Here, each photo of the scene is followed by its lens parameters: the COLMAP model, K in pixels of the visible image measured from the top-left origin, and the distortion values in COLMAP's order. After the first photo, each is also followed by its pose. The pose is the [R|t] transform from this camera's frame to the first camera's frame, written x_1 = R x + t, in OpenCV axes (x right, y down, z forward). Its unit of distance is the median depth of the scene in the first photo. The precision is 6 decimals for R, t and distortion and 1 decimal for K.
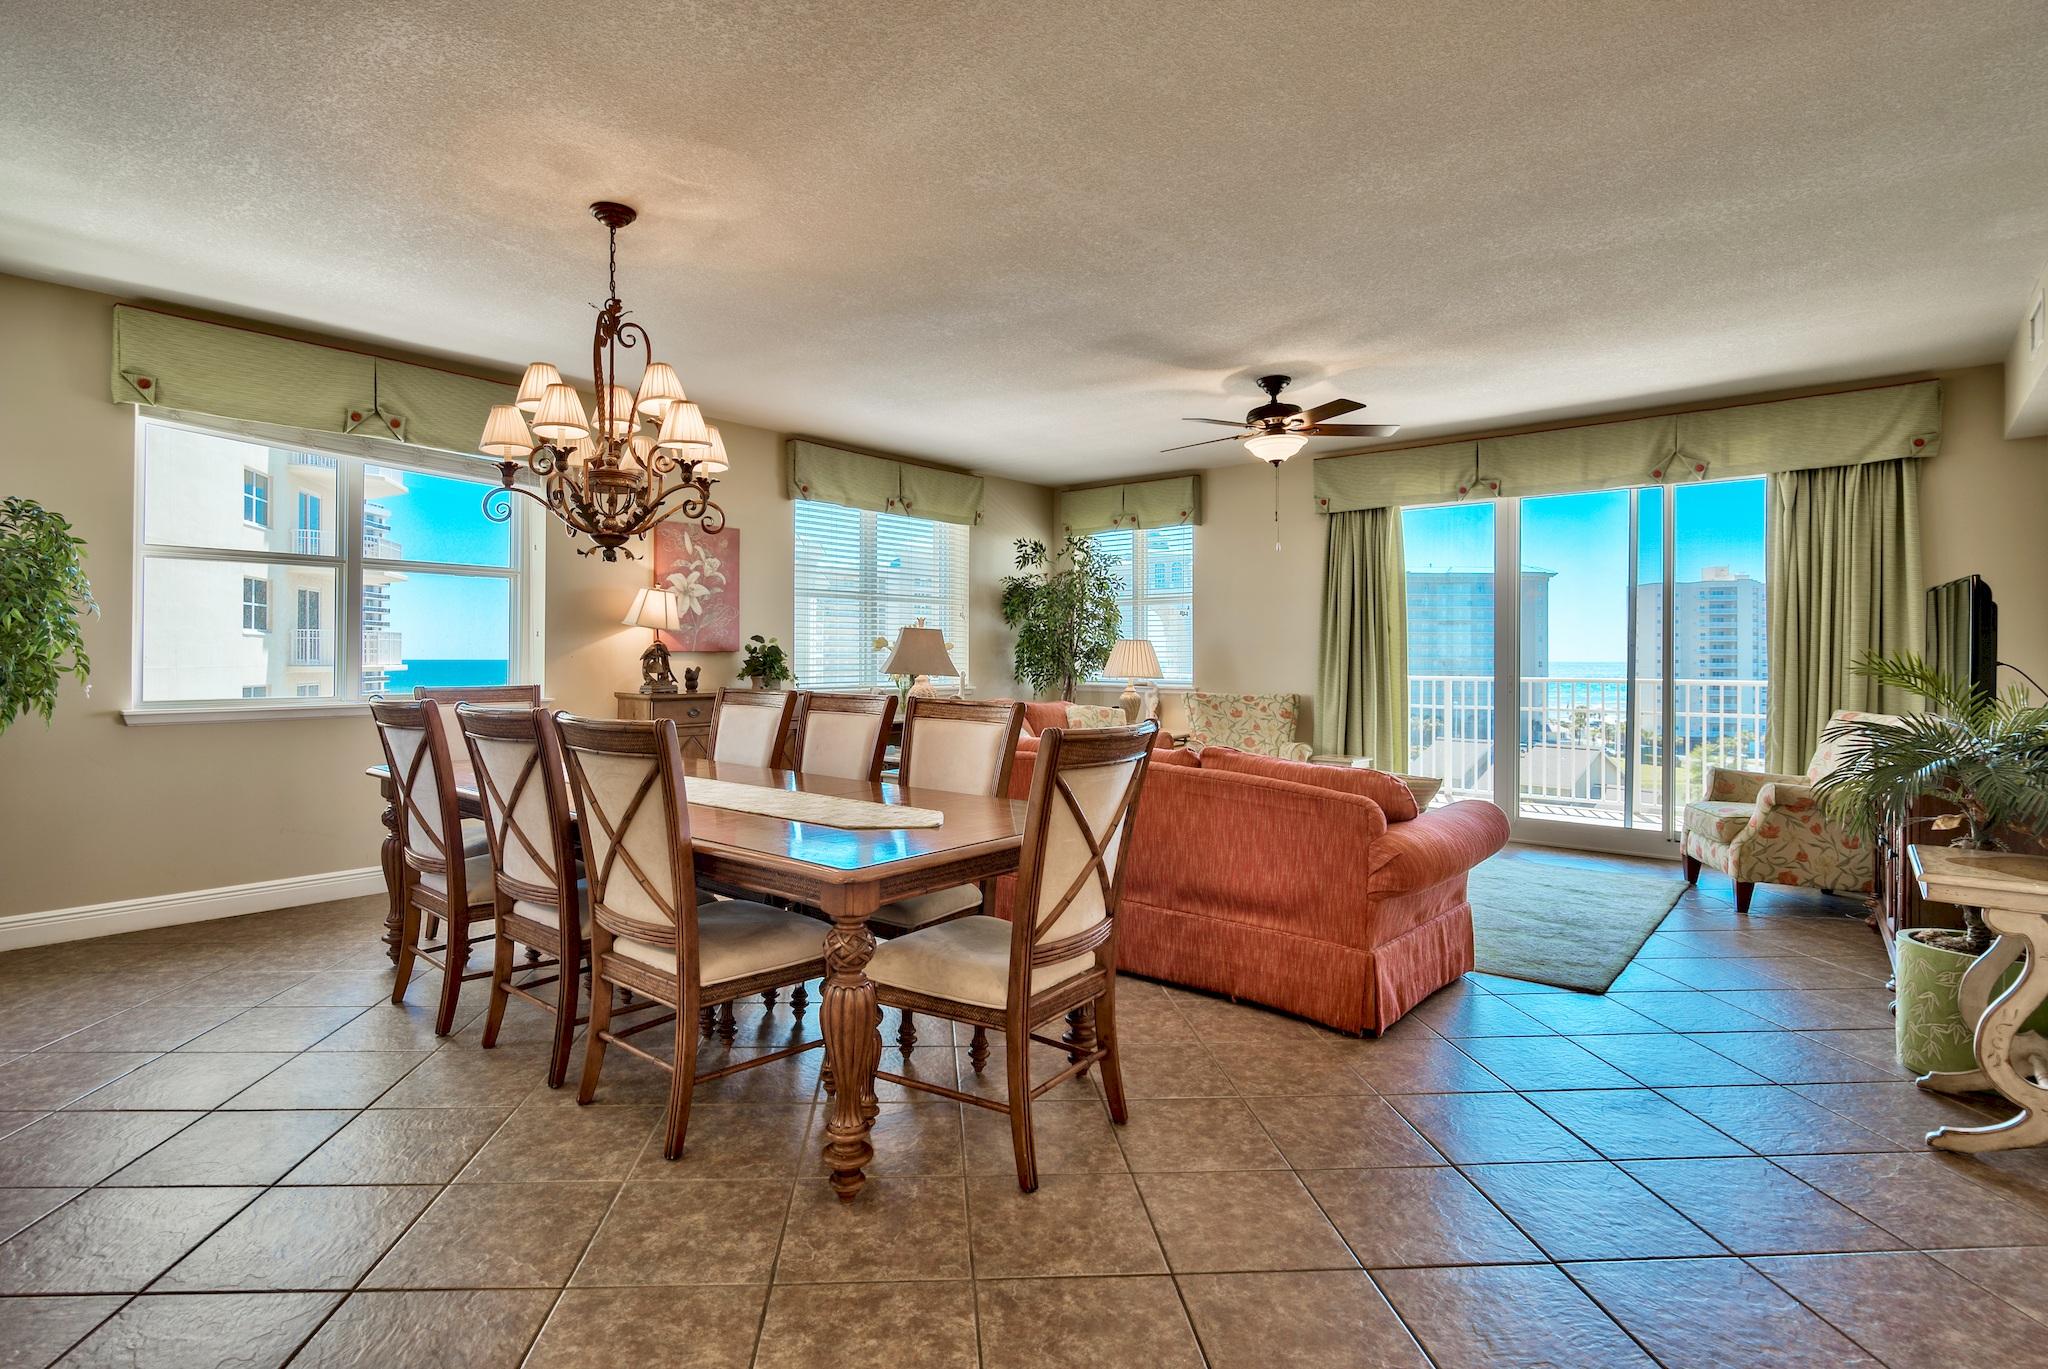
lens RADIAL K [[1027.8, 0, 976.9], [0, 1027.8, 649.7], [0, 0, 1]] dist [-0.001986, -0.000297]
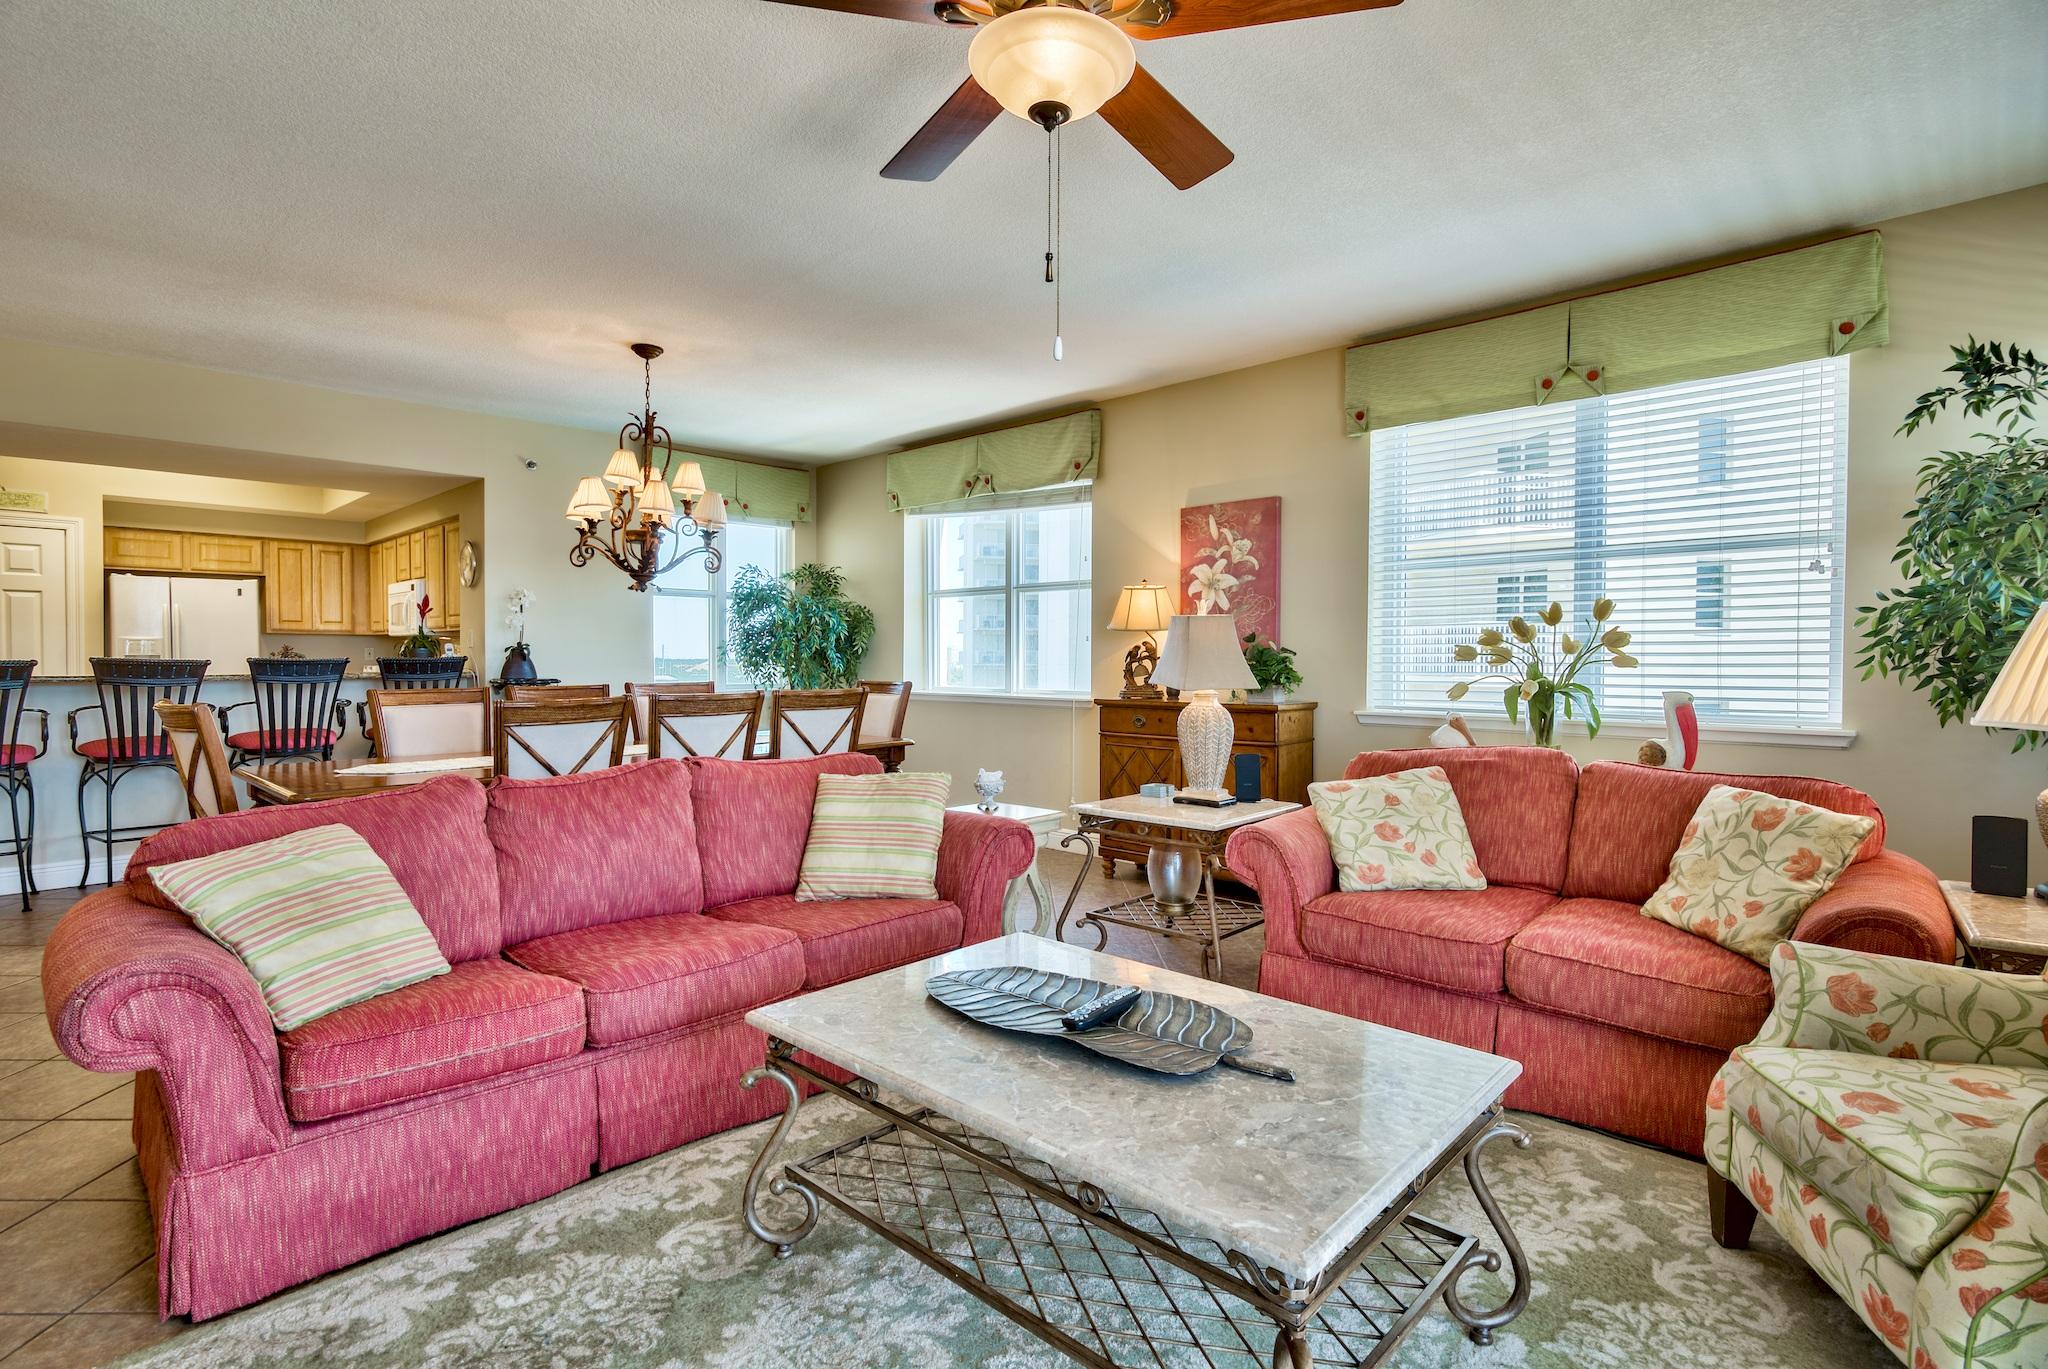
lens RADIAL K [[1027.8, 0, 1019.6], [0, 1027.8, 672.1], [0, 0, 1]] dist [-0.001986, -0.000297]
pose [[-0.062706, 0.009122, -0.997990, 0.503495], [0.004278, 0.999952, 0.008871, 0.007097], [0.998023, -0.003713, -0.062742, 0.774769]]
